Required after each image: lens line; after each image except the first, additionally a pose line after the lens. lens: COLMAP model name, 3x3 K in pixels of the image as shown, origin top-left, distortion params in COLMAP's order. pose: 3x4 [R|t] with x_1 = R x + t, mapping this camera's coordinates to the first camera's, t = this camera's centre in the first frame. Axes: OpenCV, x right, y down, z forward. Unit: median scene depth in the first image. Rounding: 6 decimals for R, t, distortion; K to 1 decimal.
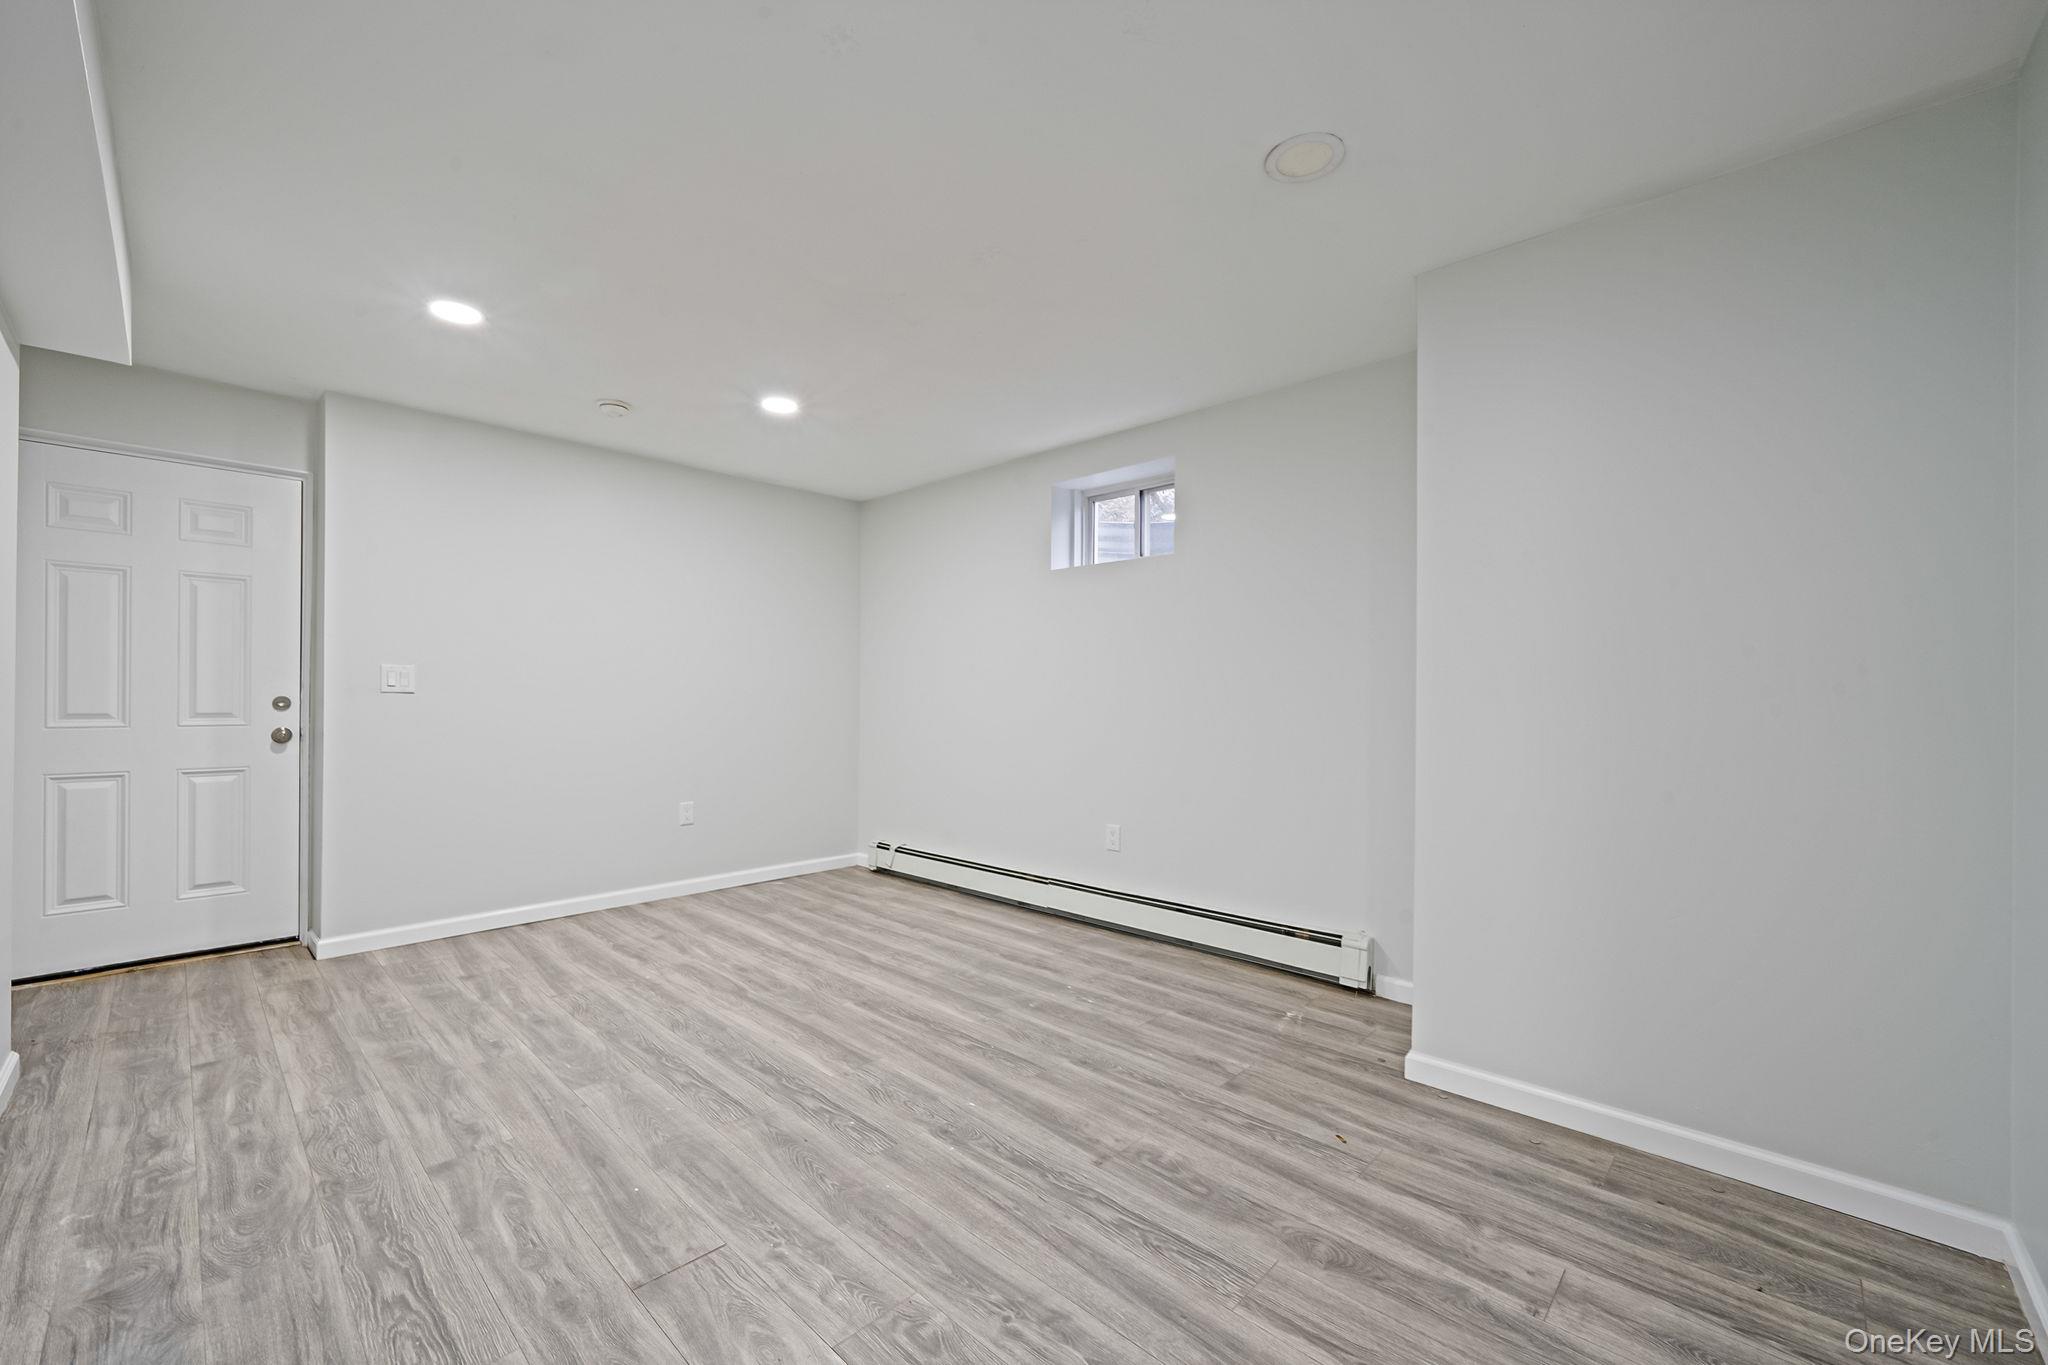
lens RADIAL K [[794.5, 0, 1006.4], [0, 794.5, 685.9], [0, 0, 1]] dist [-0.001454, 0.000160]
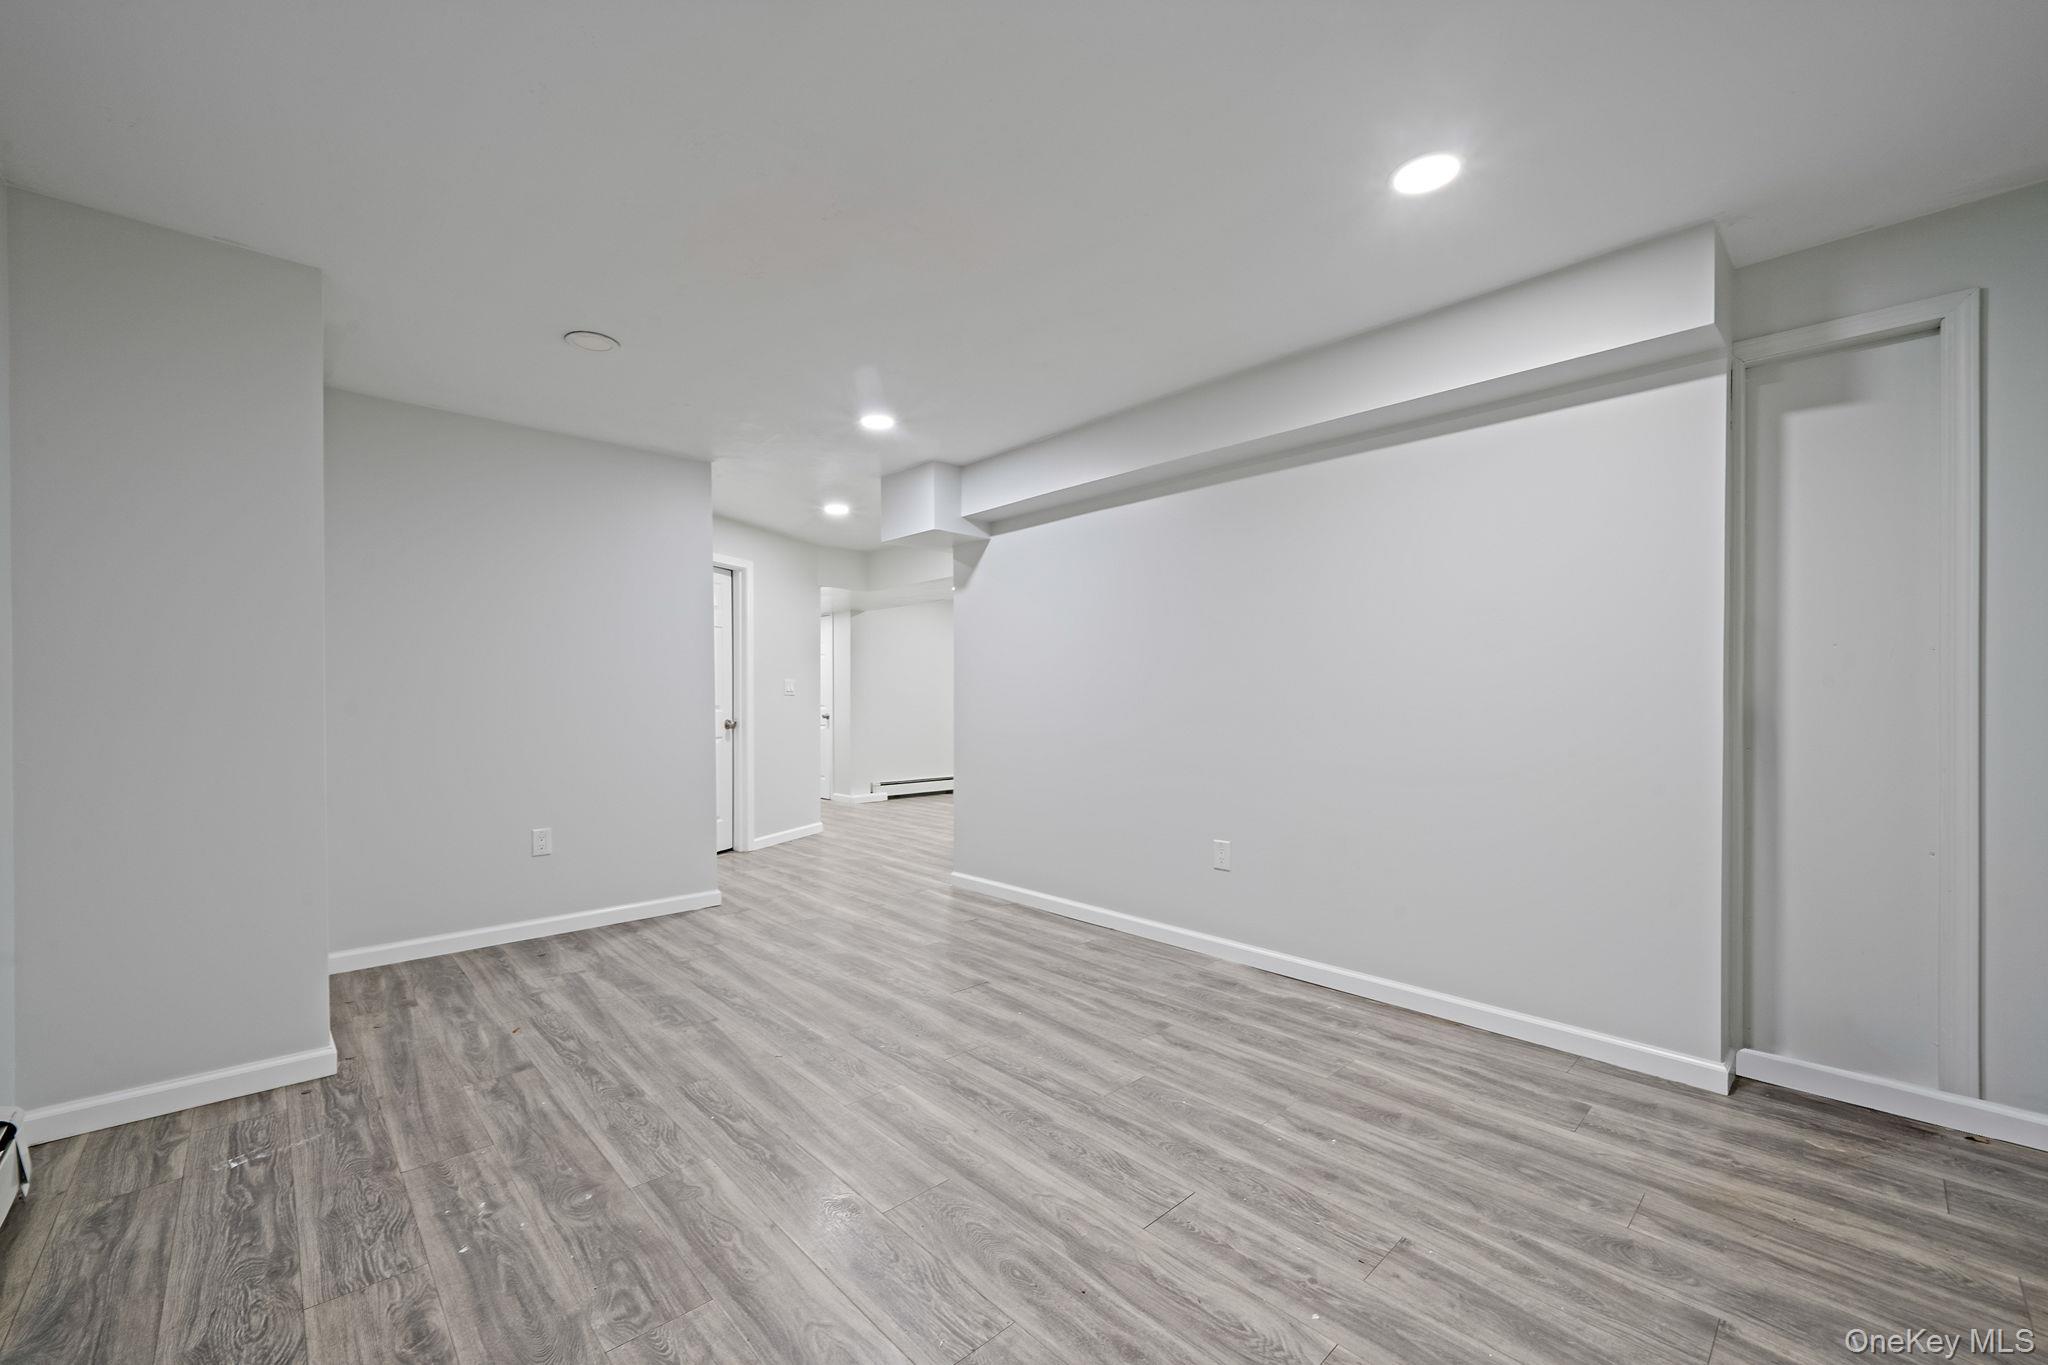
lens RADIAL K [[794.5, 0, 1006.4], [0, 794.5, 685.9], [0, 0, 1]] dist [-0.001454, 0.000160]
pose [[-0.998622, -0.006325, 0.052094, -0.408044], [-0.007788, 0.999580, -0.027925, 0.024261], [-0.051896, -0.028292, -0.998252, 2.037400]]
